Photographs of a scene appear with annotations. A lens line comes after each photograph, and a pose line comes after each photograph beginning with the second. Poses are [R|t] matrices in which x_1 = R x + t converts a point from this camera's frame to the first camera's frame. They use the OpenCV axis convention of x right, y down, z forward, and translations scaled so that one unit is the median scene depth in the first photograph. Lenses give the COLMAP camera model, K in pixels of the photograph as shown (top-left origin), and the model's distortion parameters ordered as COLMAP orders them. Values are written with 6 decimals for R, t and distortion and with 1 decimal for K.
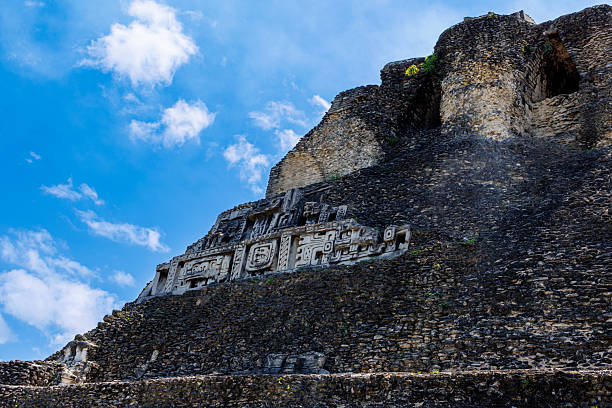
lens RADIAL K [[728.1, 0, 306.0], [0, 728.1, 204.0], [0, 0, 1]] dist [-0.005953, -0.005648]
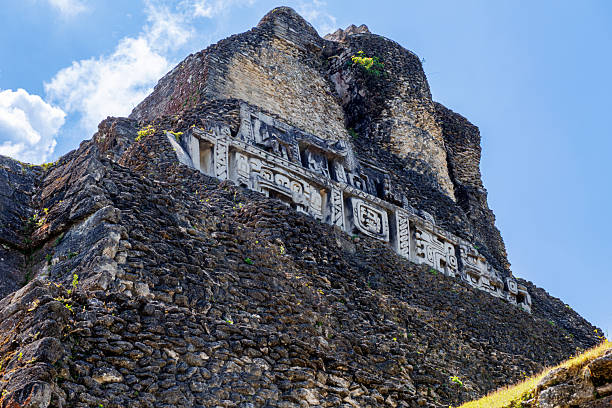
lens RADIAL K [[1419.5, 0, 306.0], [0, 1419.5, 204.0], [0, 0, 1]] dist [-0.022338, -0.034861]
pose [[0.254768, 0.431847, 0.865217, -1.390133], [-0.416120, 0.856622, -0.305029, 0.545144], [-0.872890, -0.282323, 0.397940, 0.485149]]
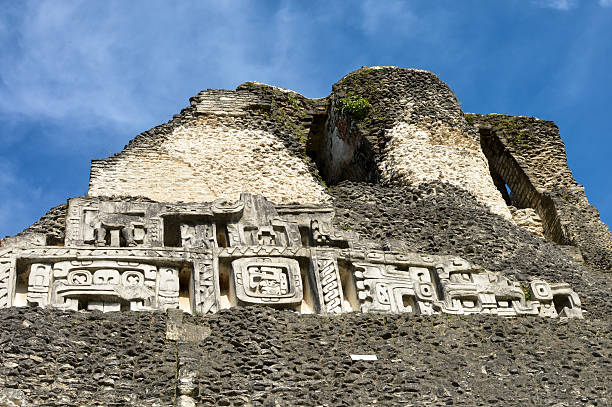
lens RADIAL K [[1093.2, 0, 306.0], [0, 1093.2, 203.5], [0, 0, 1]] dist [-0.193667, 0.011292]
pose [[0.672174, 0.346940, 0.654076, -0.579501], [-0.161060, 0.930778, -0.328194, 0.274375], [-0.722663, 0.115259, 0.681523, 0.456183]]
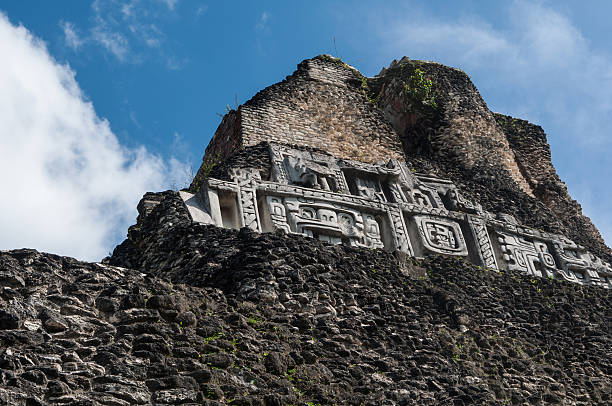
lens RADIAL K [[955.9, 0, 306.0], [0, 955.9, 203.0], [0, 0, 1]] dist [0.164313, 0.026470]
pose [[0.463672, 0.392064, 0.794540, -0.838159], [-0.242086, 0.918703, -0.312057, 0.351383], [-0.852293, -0.047655, 0.520890, 0.665484]]
